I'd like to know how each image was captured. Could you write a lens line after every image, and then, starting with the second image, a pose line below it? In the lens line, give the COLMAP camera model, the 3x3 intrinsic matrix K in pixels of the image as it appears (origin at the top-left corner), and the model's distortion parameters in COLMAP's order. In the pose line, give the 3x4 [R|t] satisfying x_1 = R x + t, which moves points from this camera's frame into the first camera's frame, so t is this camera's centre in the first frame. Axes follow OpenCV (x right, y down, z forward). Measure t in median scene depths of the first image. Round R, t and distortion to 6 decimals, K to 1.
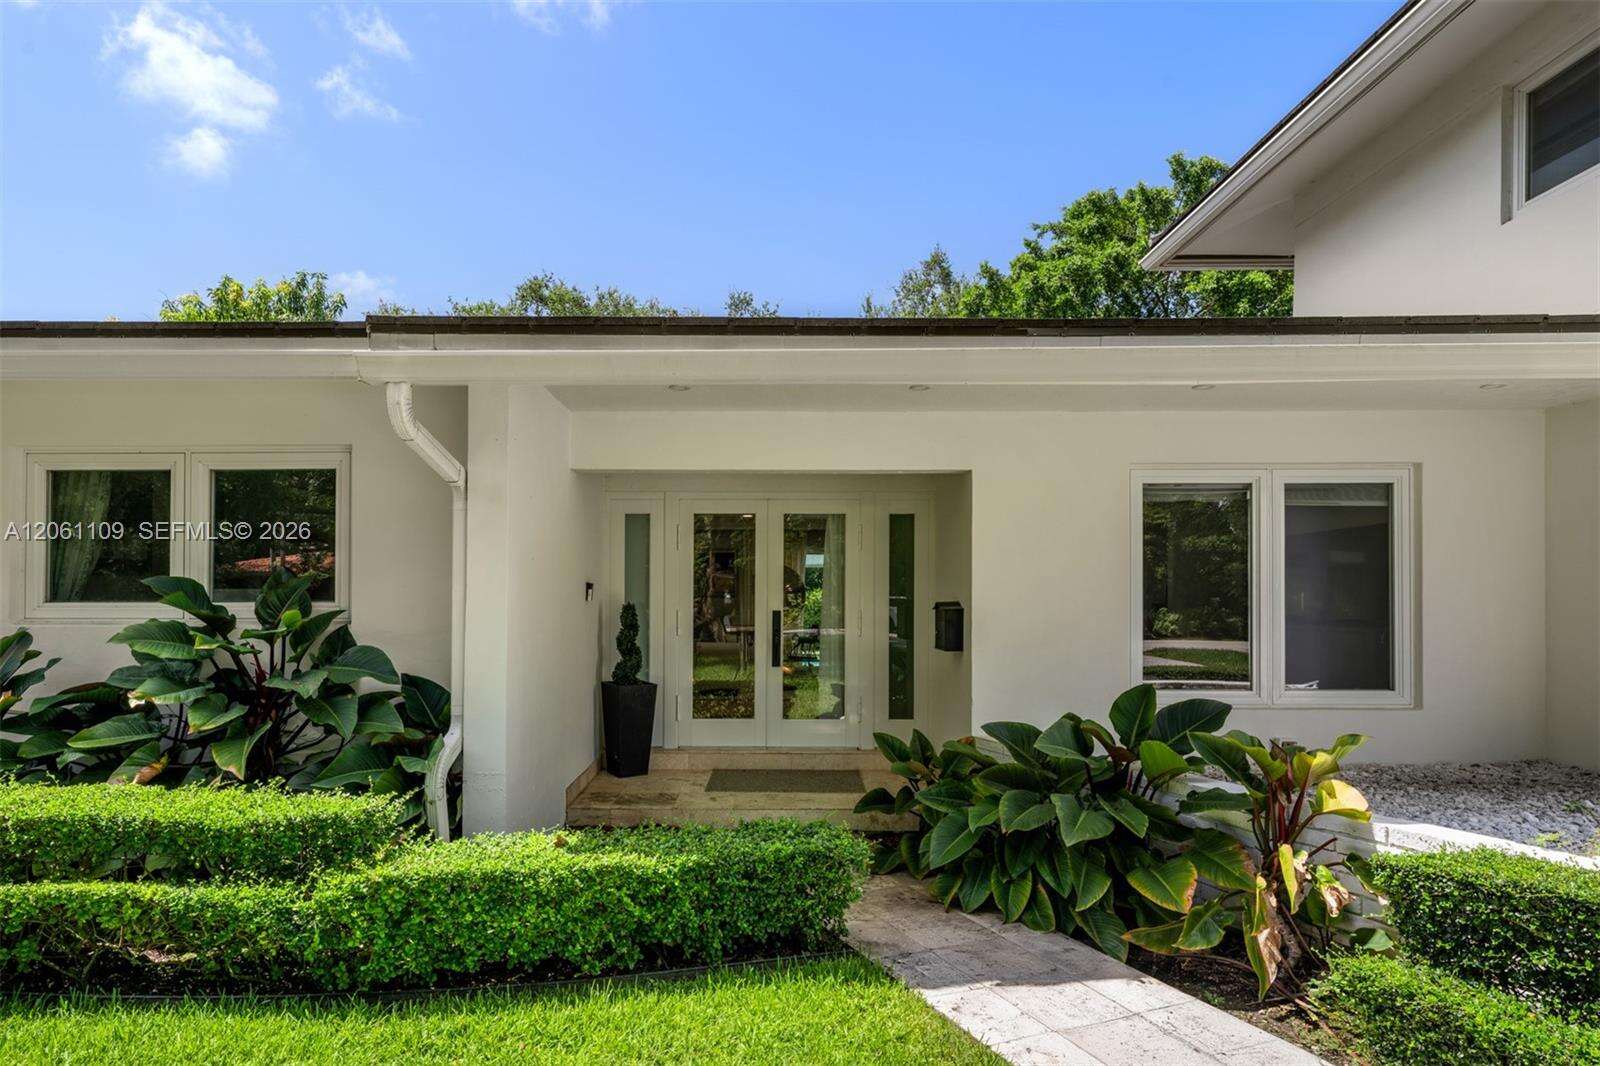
lens RADIAL K [[877.8, 0, 744.2], [0, 877.8, 577.8], [0, 0, 1]] dist [0.003879, 0.000868]
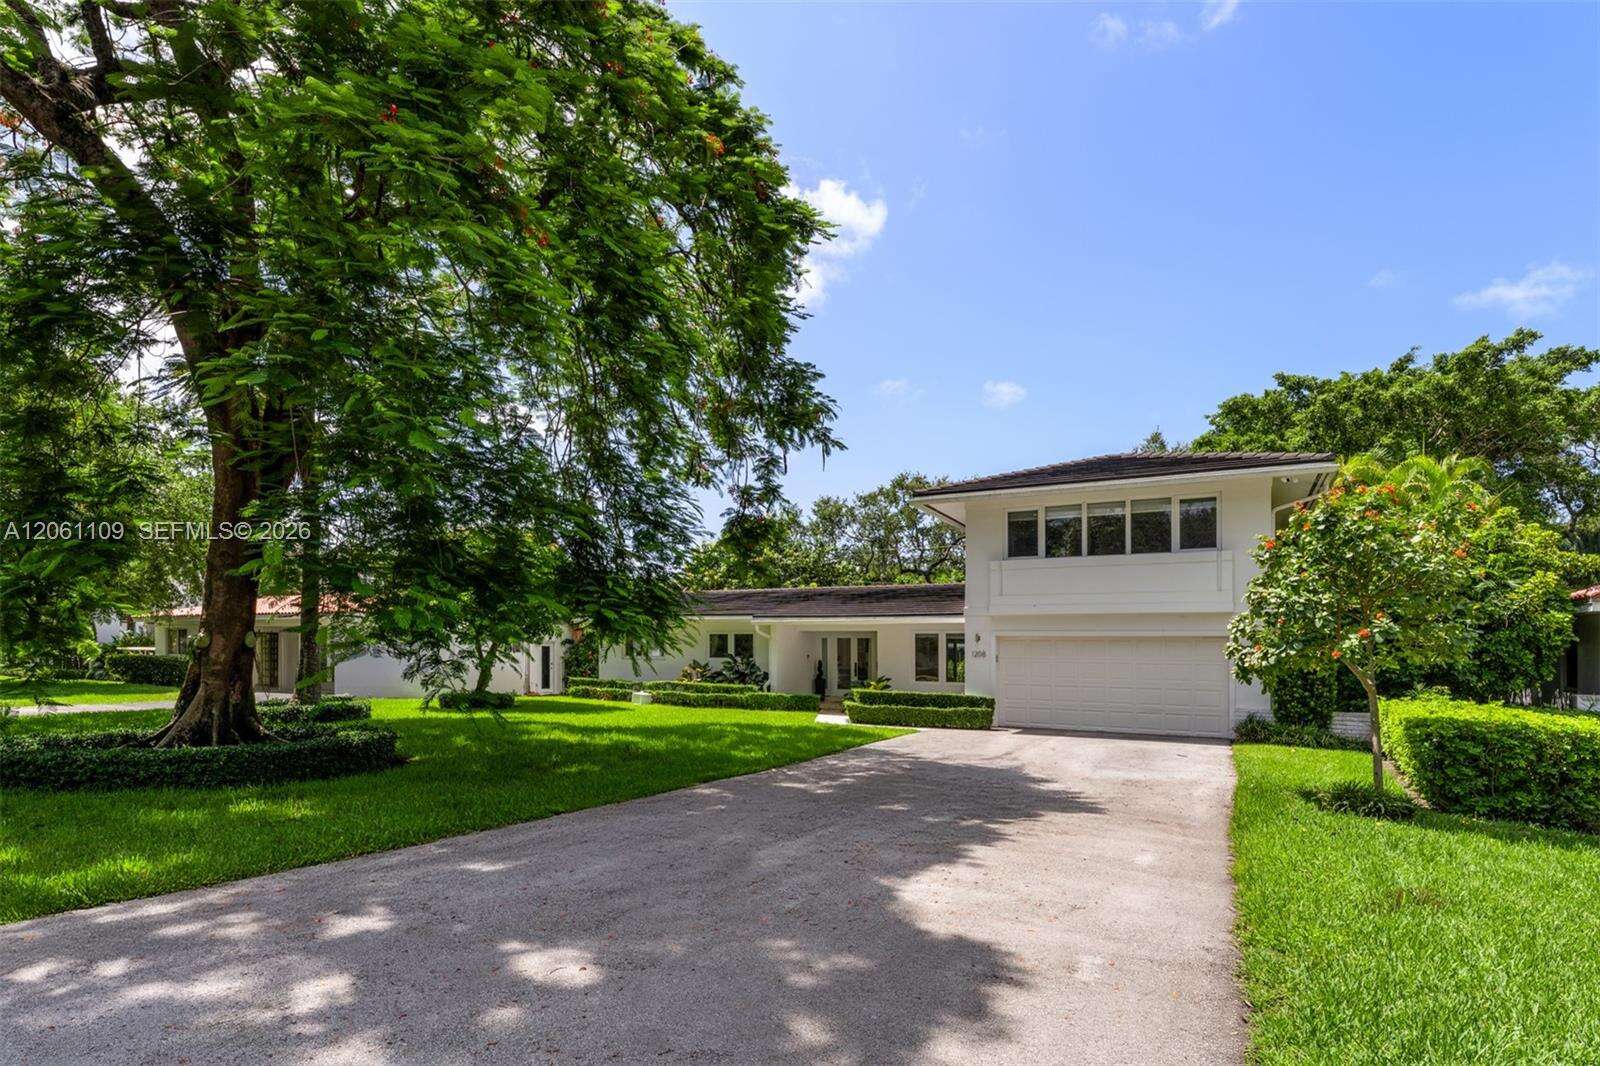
lens RADIAL K [[809.1, 0, 800.0], [0, 809.1, 533.0], [0, 0, 1]] dist [-0.000485, -0.000109]
pose [[0.900456, -0.055784, -0.431354, 2.038925], [-0.000488, 0.991611, -0.129256, -0.094315], [0.434946, 0.116600, 0.892875, -3.510945]]
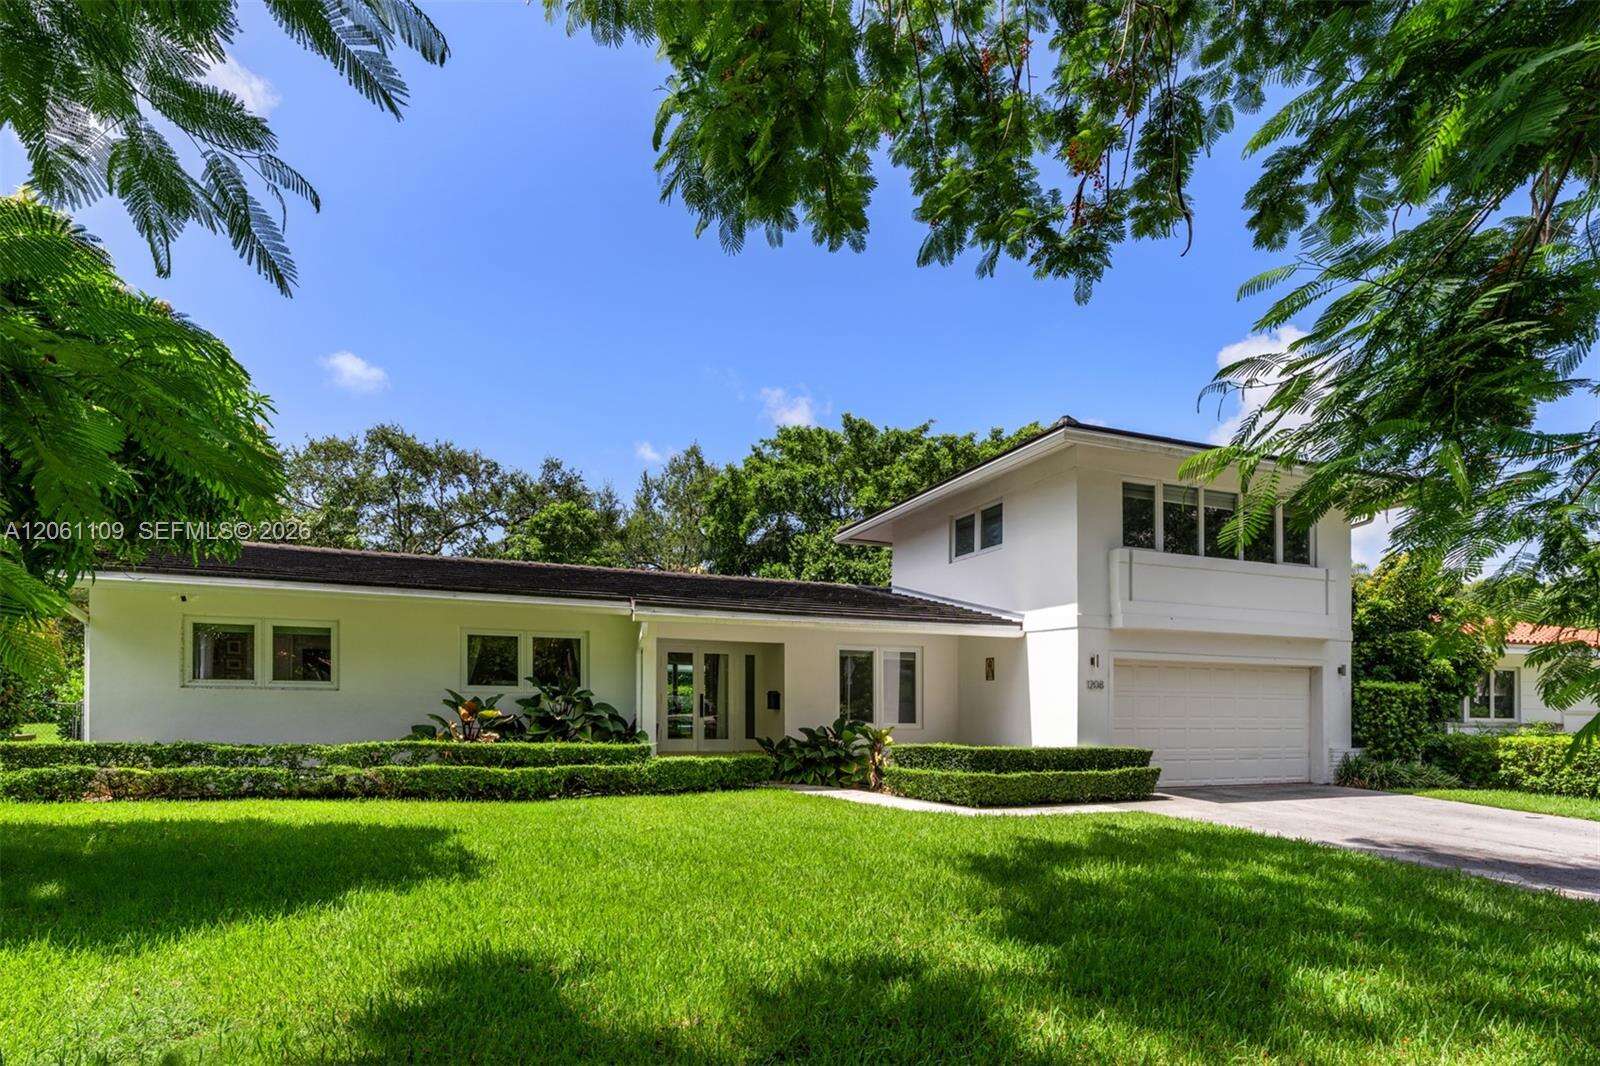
lens RADIAL K [[823.5, 0, 800.0], [0, 823.5, 533.0], [0, 0, 1]] dist [0.001886, 0.000122]
pose [[0.915426, 0.092486, 0.391716, -0.866728], [-0.024254, 0.984148, -0.175682, -0.010004], [-0.401755, 0.151323, 0.903158, -1.644296]]
